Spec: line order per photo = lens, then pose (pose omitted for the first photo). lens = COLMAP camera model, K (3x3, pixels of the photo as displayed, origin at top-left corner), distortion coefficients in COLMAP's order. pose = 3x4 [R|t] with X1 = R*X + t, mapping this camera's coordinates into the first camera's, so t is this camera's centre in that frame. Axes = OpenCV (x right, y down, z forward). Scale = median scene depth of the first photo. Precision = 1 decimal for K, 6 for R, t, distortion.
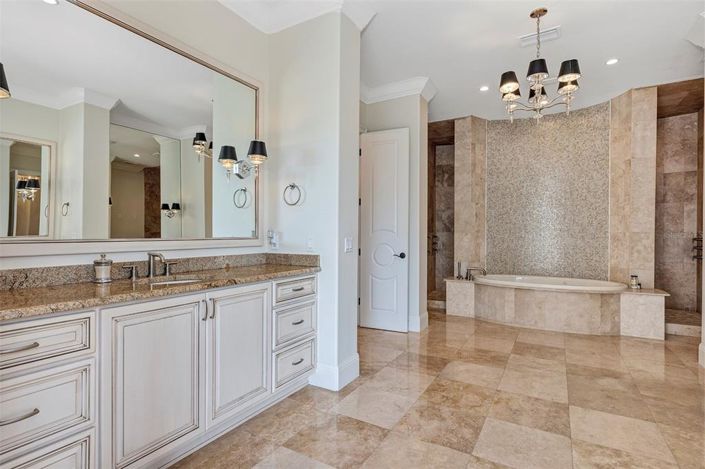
lens RADIAL K [[359.7, 0, 351.3], [0, 359.7, 233.7], [0, 0, 1]] dist [0.000764, 0.000800]
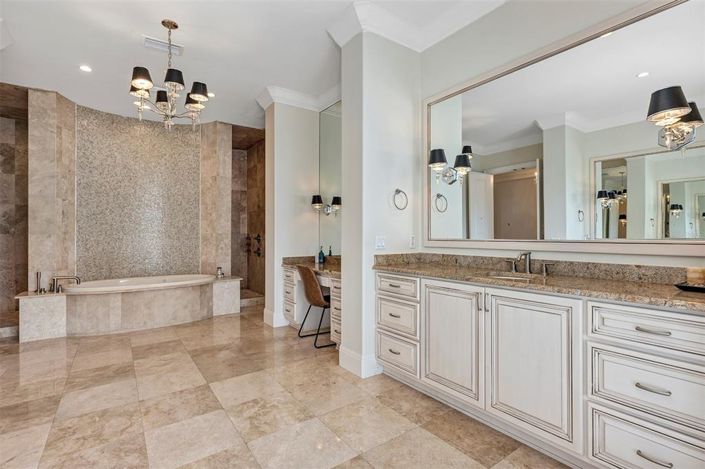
lens RADIAL K [[334.2, 0, 352.5], [0, 334.2, 232.9], [0, 0, 1]] dist [0.000713, 0.000224]
pose [[0.403770, 0.000021, 0.914861, -0.113859], [0.006882, 0.999972, -0.003060, 0.000722], [-0.914835, 0.007532, 0.403758, 0.090325]]
